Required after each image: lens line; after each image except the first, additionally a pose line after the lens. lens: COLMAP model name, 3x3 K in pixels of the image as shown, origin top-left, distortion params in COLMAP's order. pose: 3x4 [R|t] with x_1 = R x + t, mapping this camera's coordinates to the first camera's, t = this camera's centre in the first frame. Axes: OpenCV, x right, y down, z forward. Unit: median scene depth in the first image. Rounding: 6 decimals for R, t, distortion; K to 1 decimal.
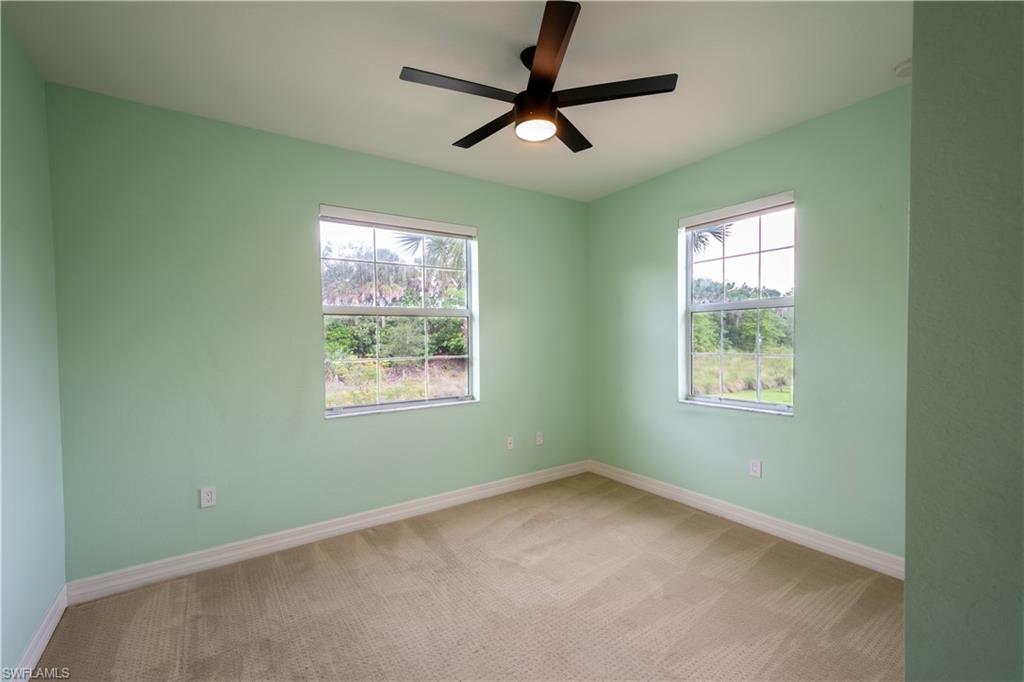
lens RADIAL K [[457.1, 0, 506.8], [0, 457.1, 349.3], [0, 0, 1]] dist [0.010604, -0.000806]
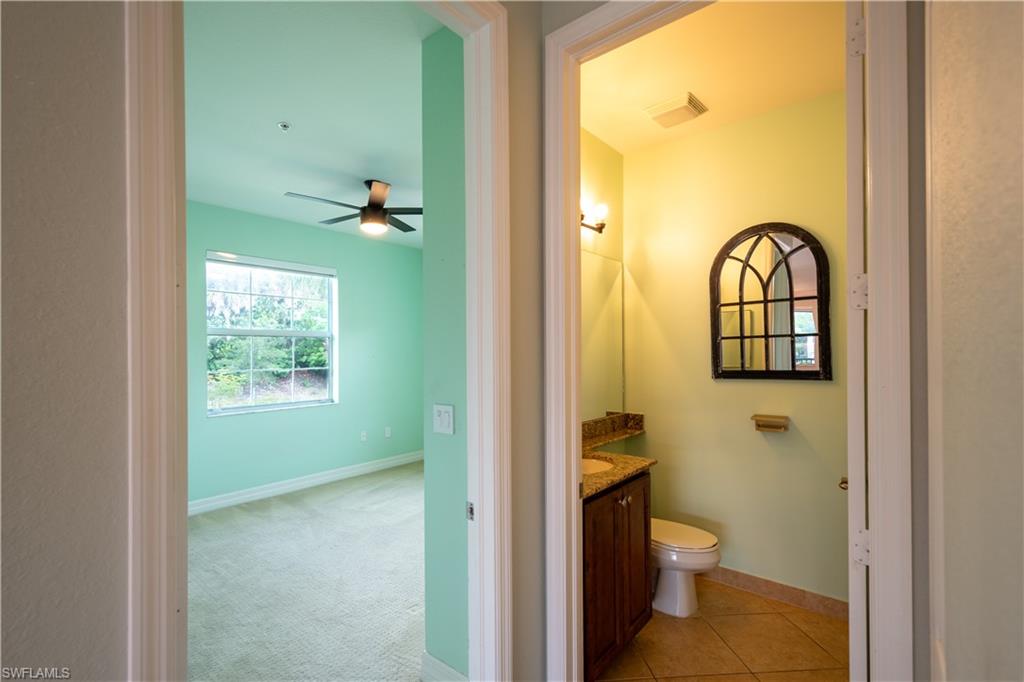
lens RADIAL K [[457.1, 0, 506.8], [0, 457.1, 349.3], [0, 0, 1]] dist [0.010604, -0.000806]
pose [[0.960380, 0.008114, 0.278576, 0.037363], [0.001308, 0.999434, -0.033619, 0.005811], [-0.278691, 0.032652, 0.959825, -0.383020]]
